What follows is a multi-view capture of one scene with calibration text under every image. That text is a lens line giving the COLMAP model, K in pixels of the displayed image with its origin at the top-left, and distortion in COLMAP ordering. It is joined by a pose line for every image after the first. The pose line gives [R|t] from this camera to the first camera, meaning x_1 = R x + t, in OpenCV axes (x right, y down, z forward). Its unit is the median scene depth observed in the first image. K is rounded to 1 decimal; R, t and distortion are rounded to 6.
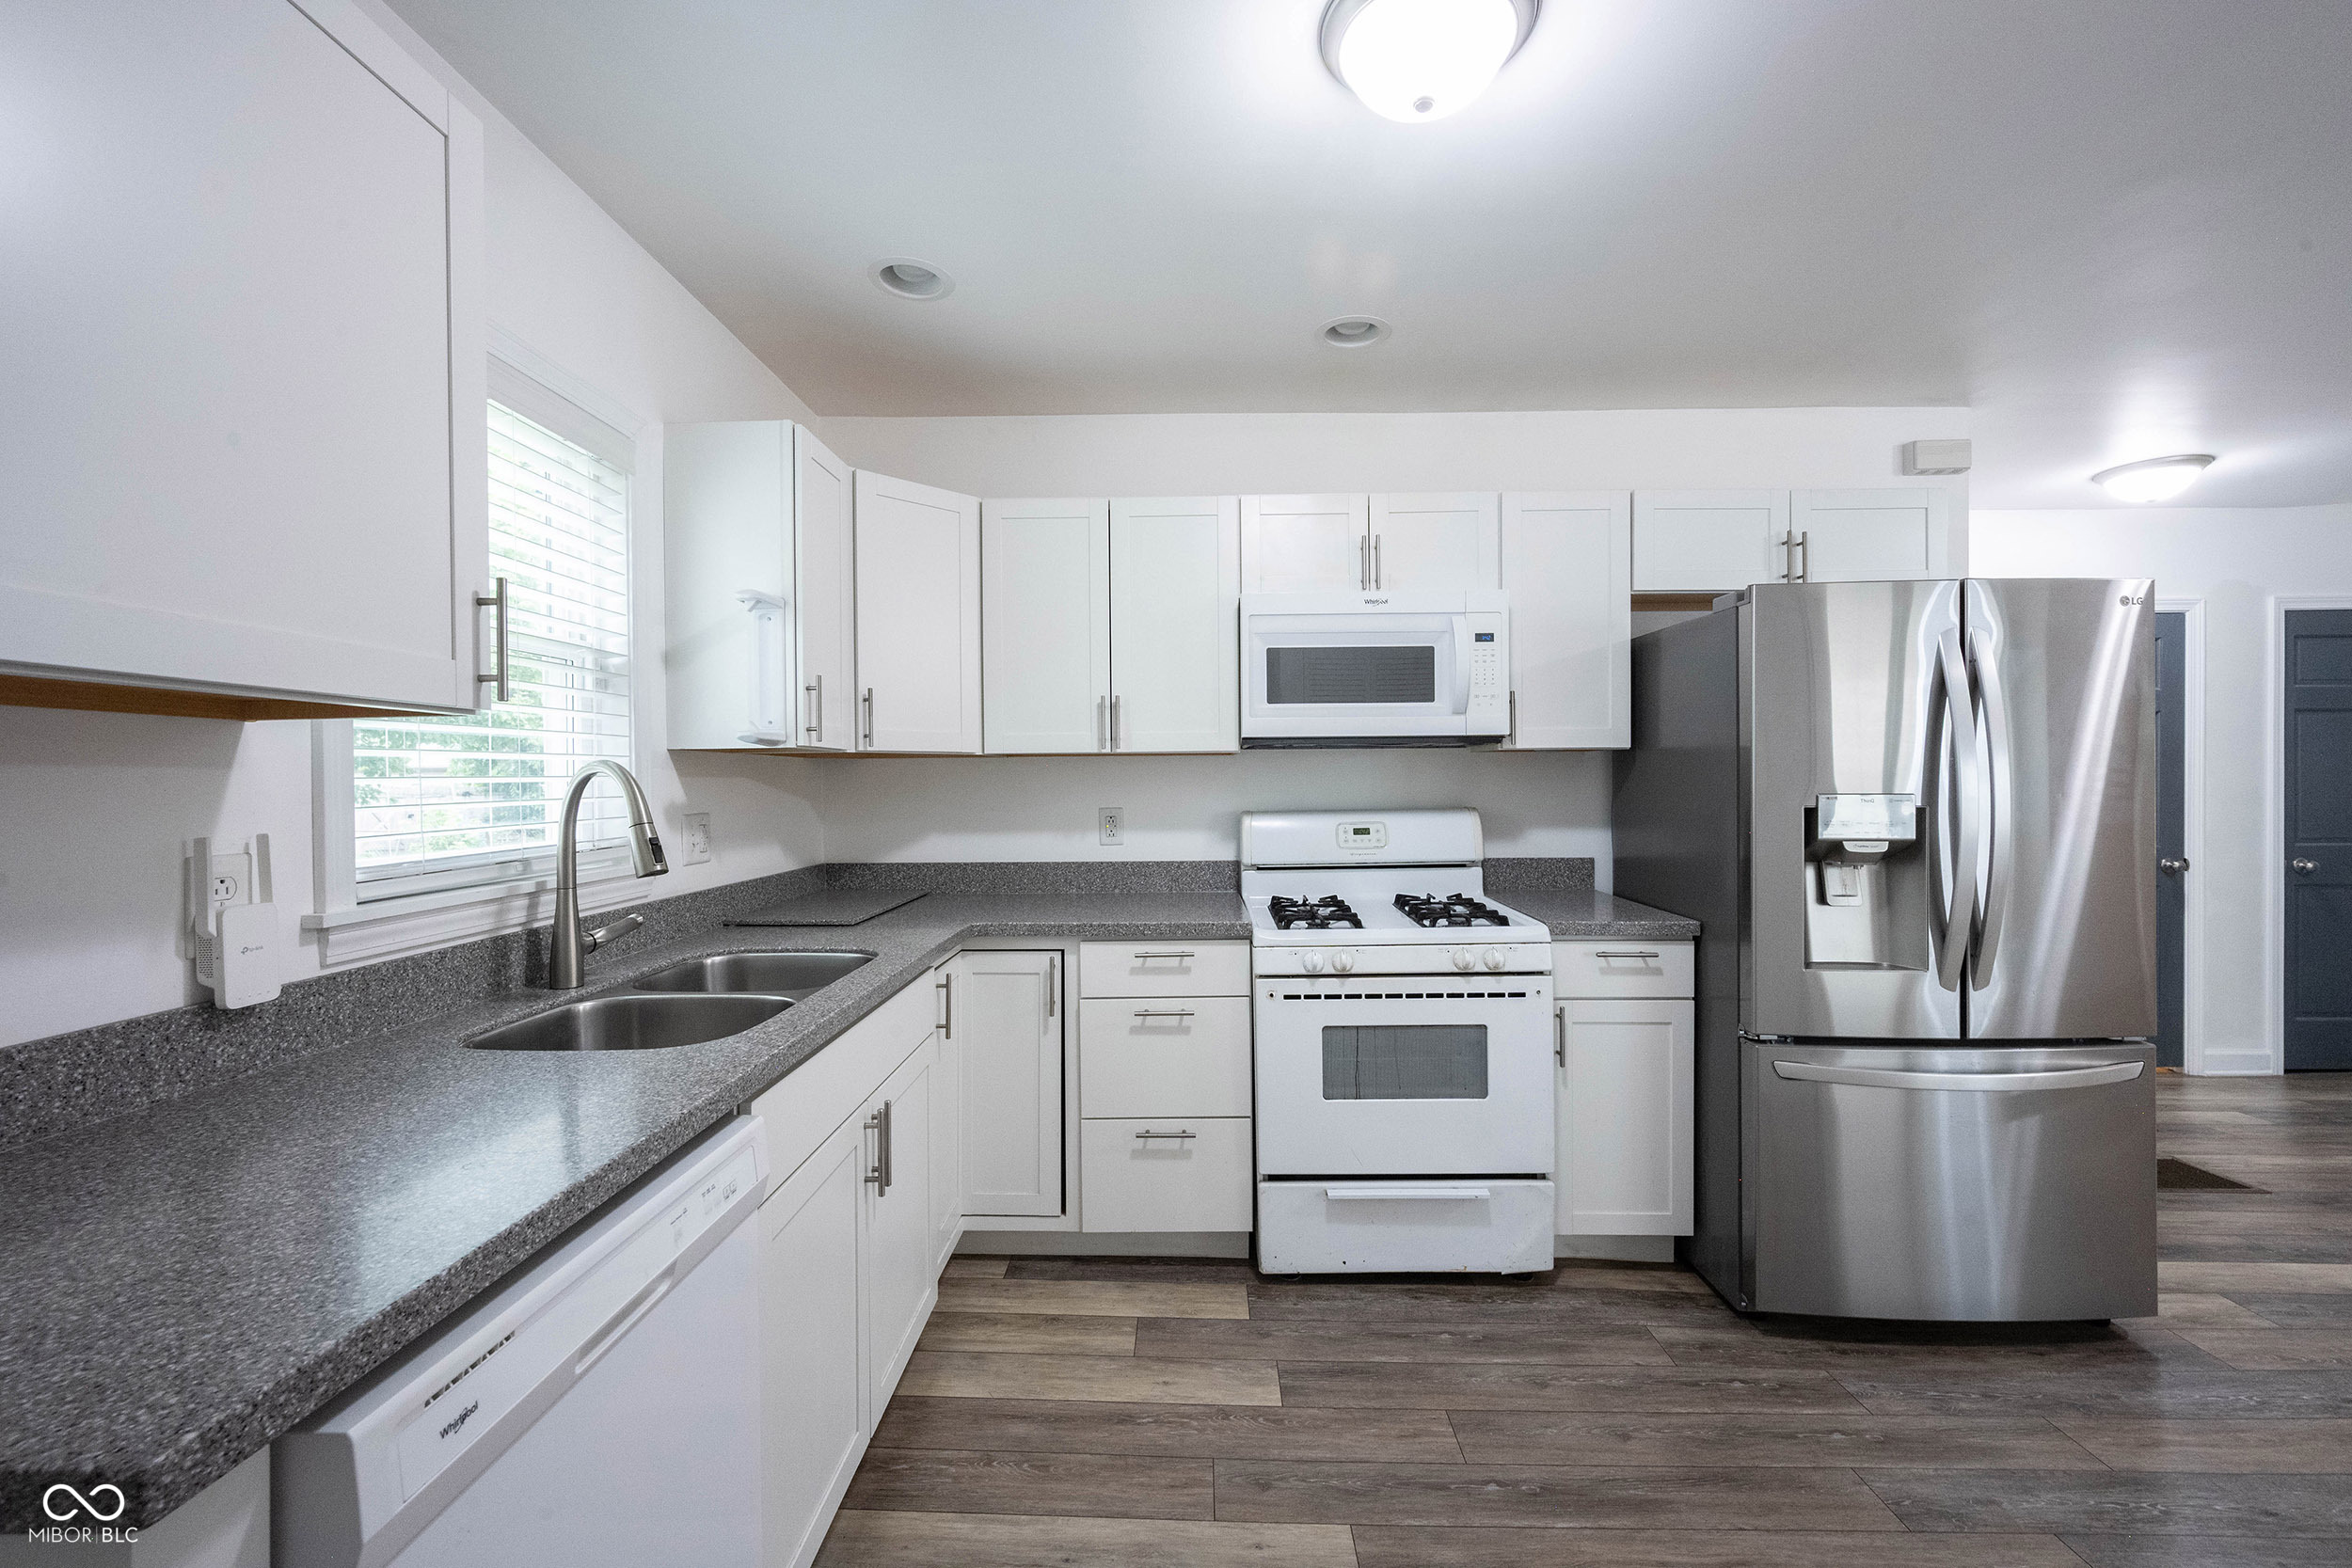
lens RADIAL K [[931.6, 0, 1177.8], [0, 931.6, 774.9], [0, 0, 1]] dist [0.001407, -0.000053]
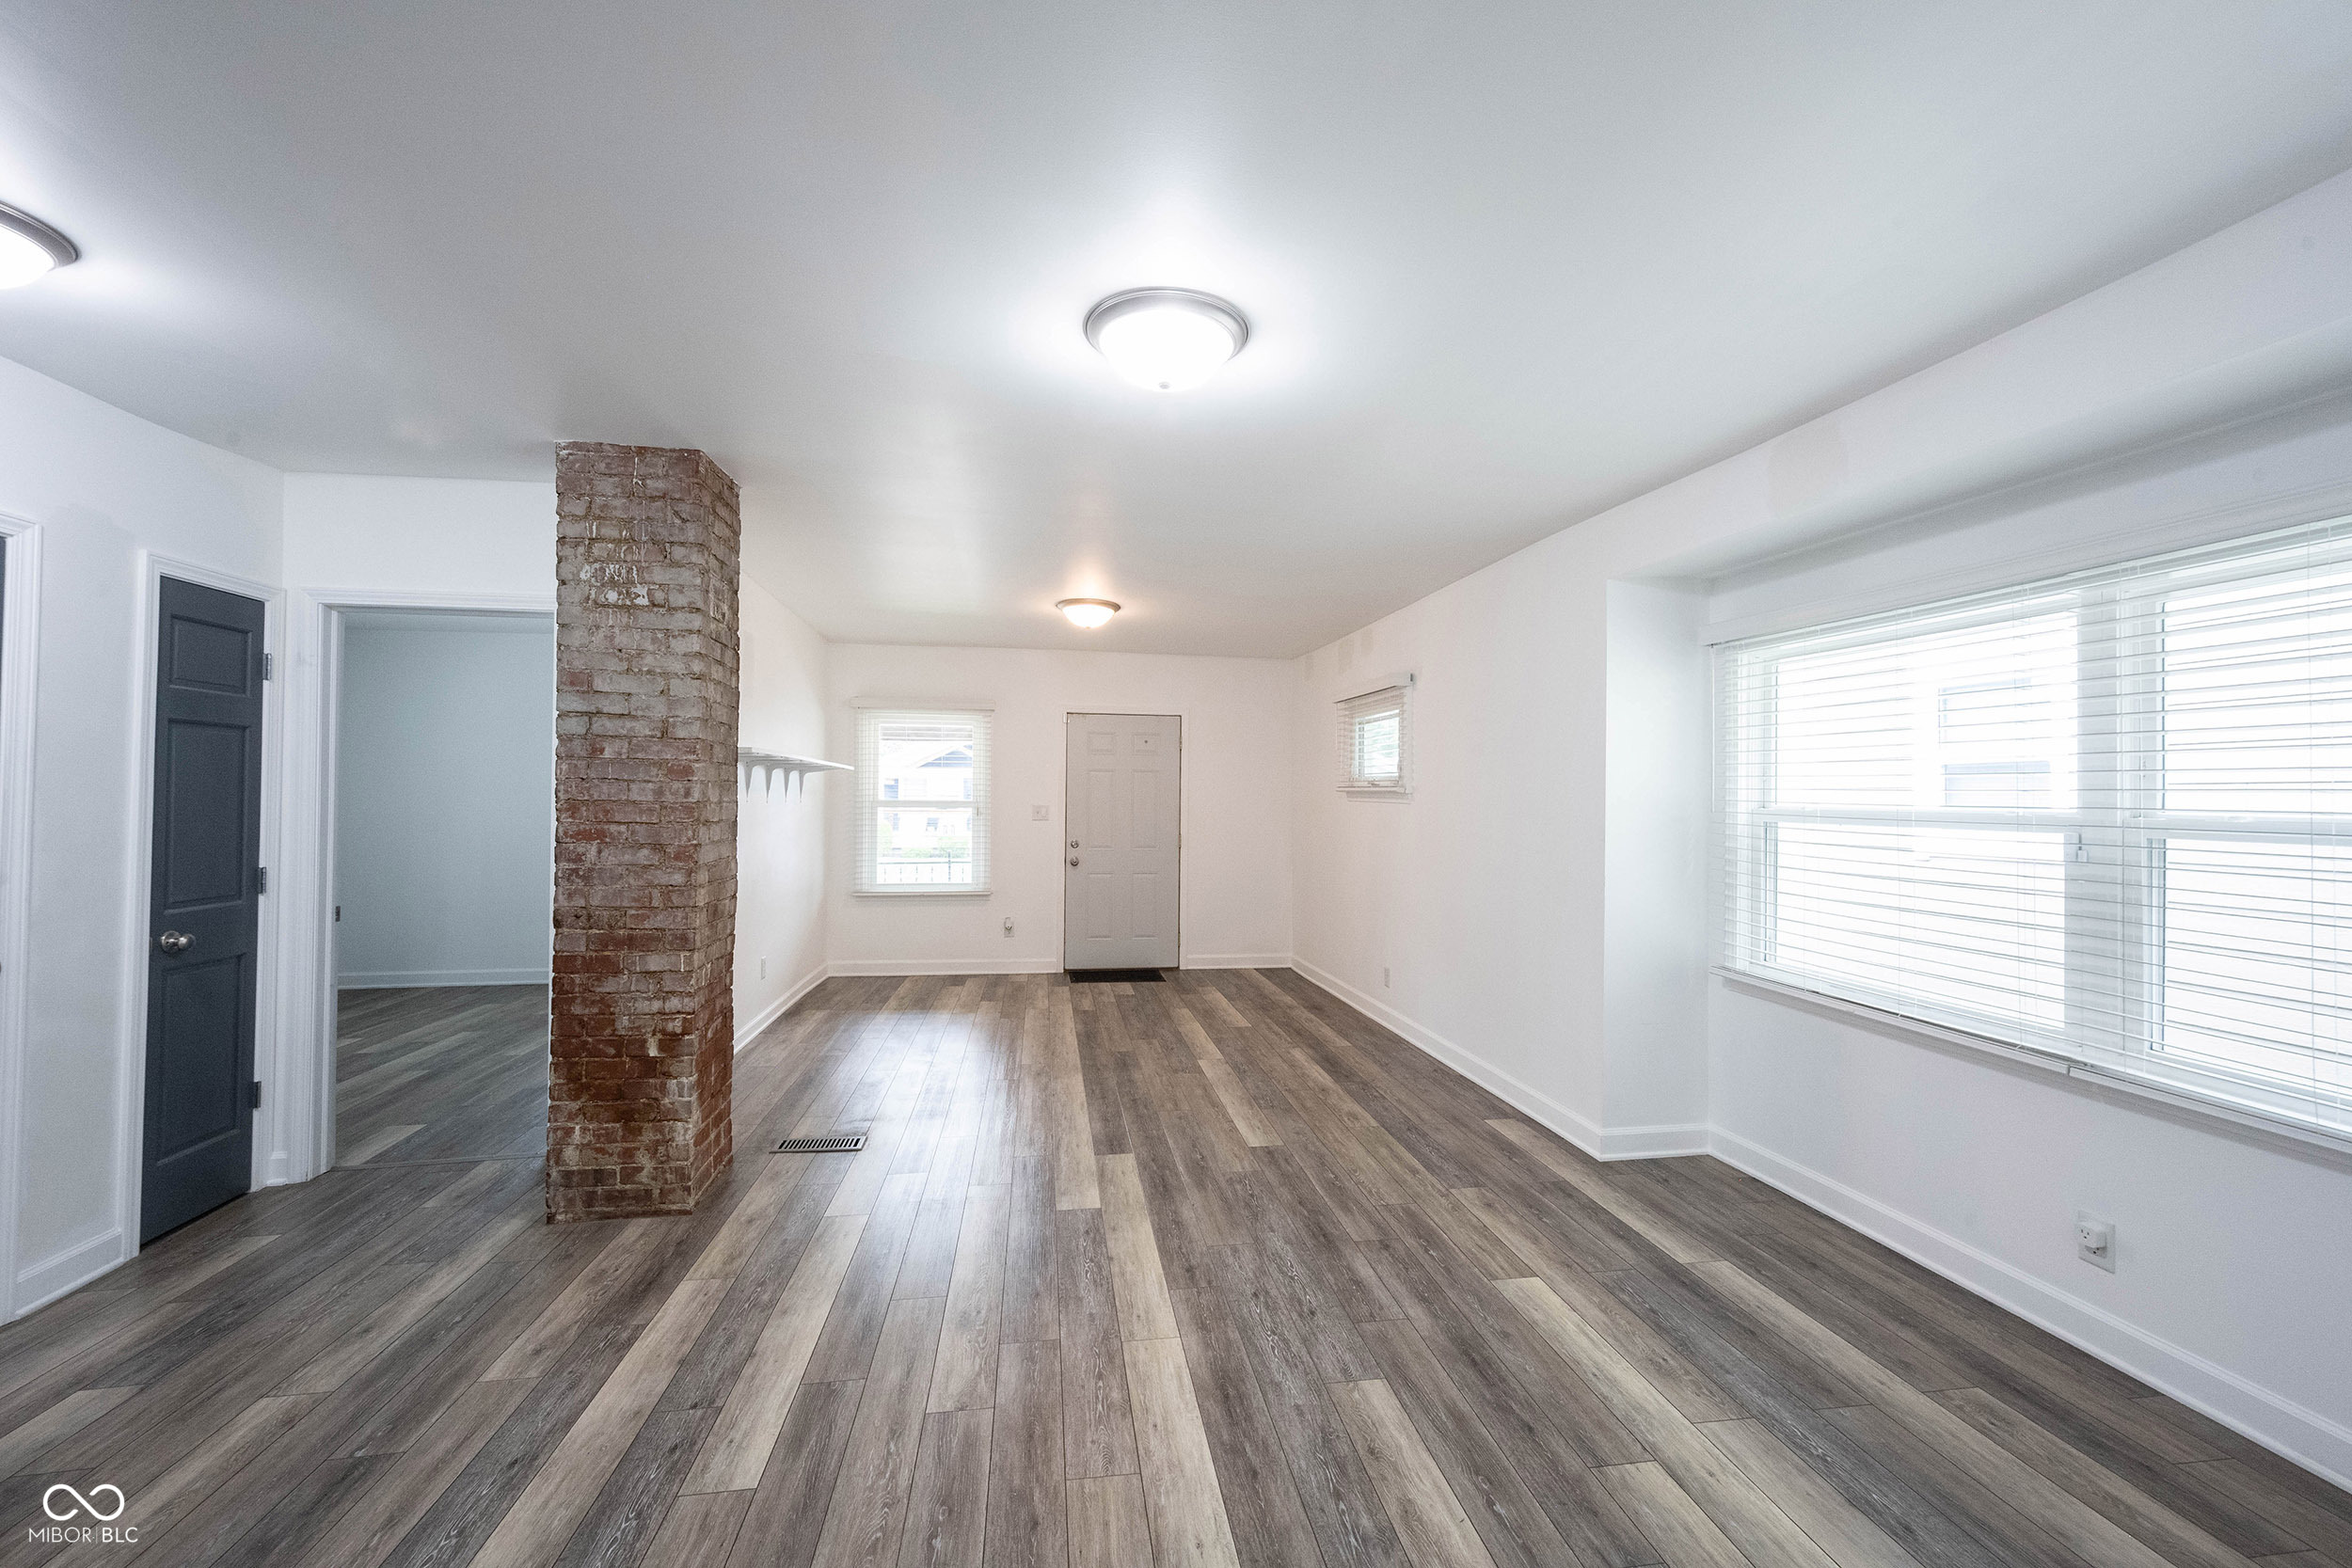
lens RADIAL K [[931.6, 0, 1168.6], [0, 931.6, 784.7], [0, 0, 1]] dist [0.001407, -0.000053]
pose [[-0.161830, 0.020579, 0.986604, 0.668817], [-0.007527, 0.999728, -0.022088, -0.018970], [-0.986790, -0.011001, -0.161631, 0.647944]]
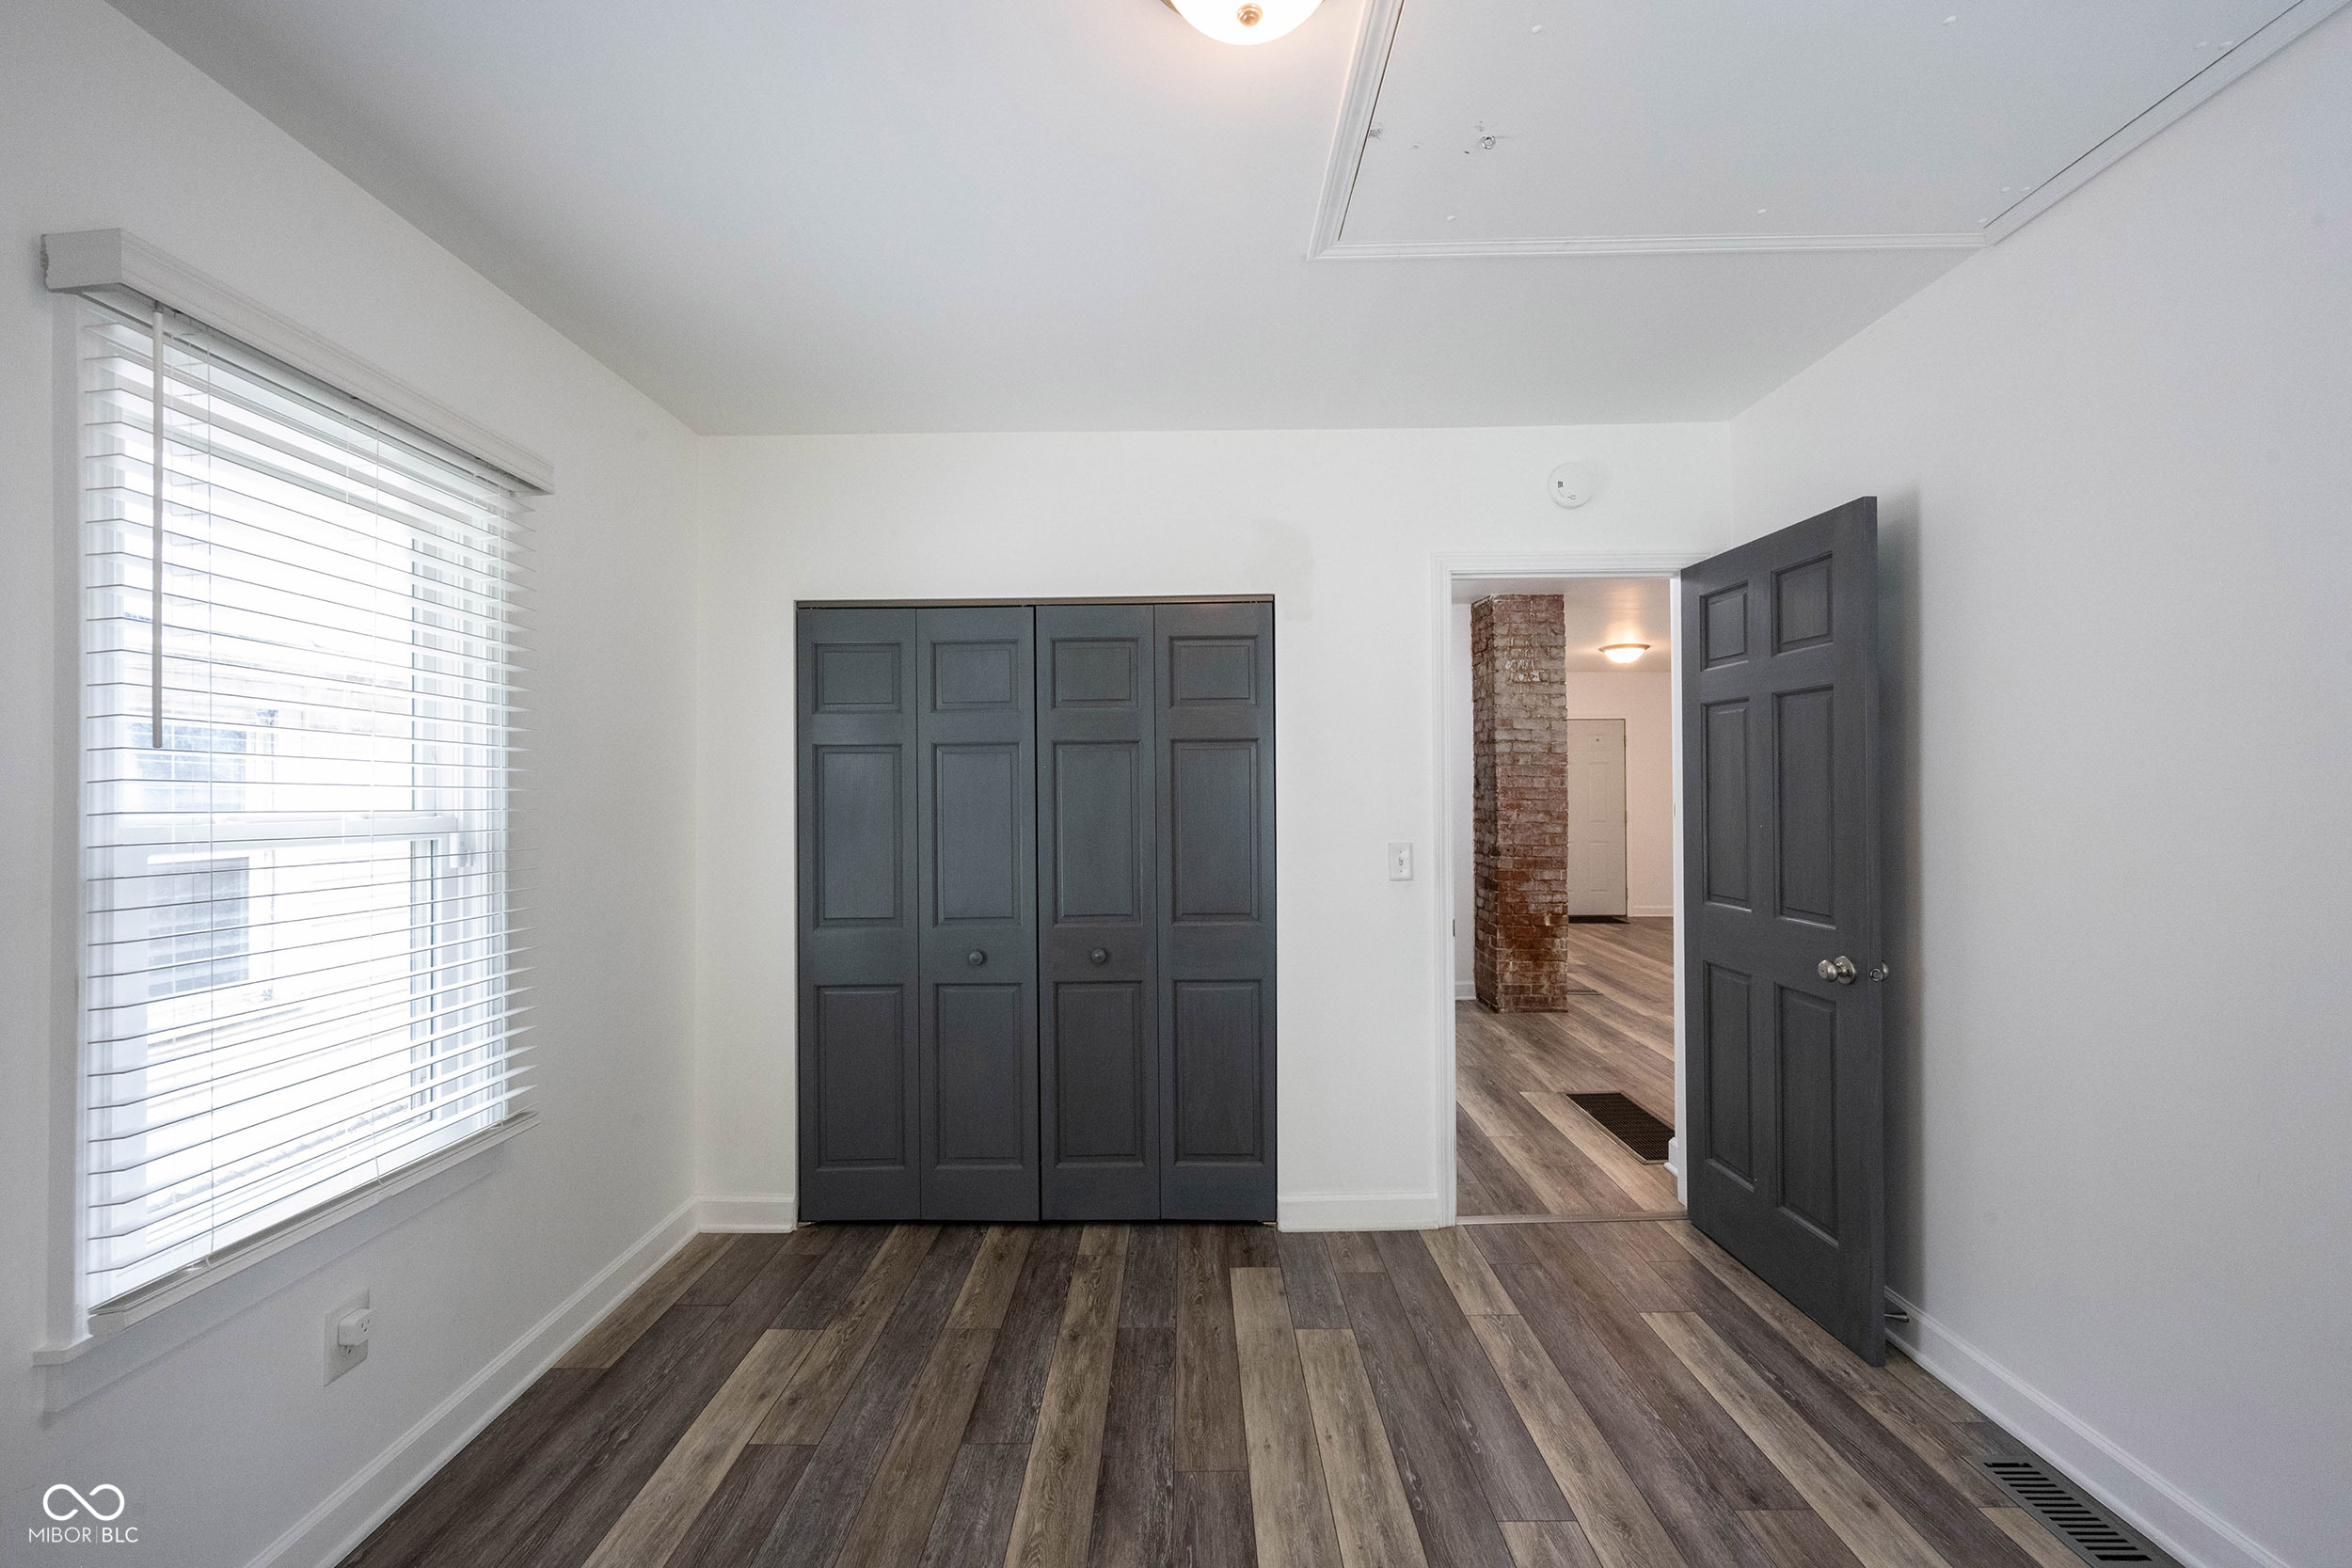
lens RADIAL K [[931.6, 0, 1172.9], [0, 931.6, 777.1], [0, 0, 1]] dist [0.001407, -0.000053]
pose [[0.004404, 0.015326, 0.999873, -0.305007], [0.003932, 0.999875, -0.015343, -0.013645], [-0.999983, 0.003999, 0.004343, 2.053868]]
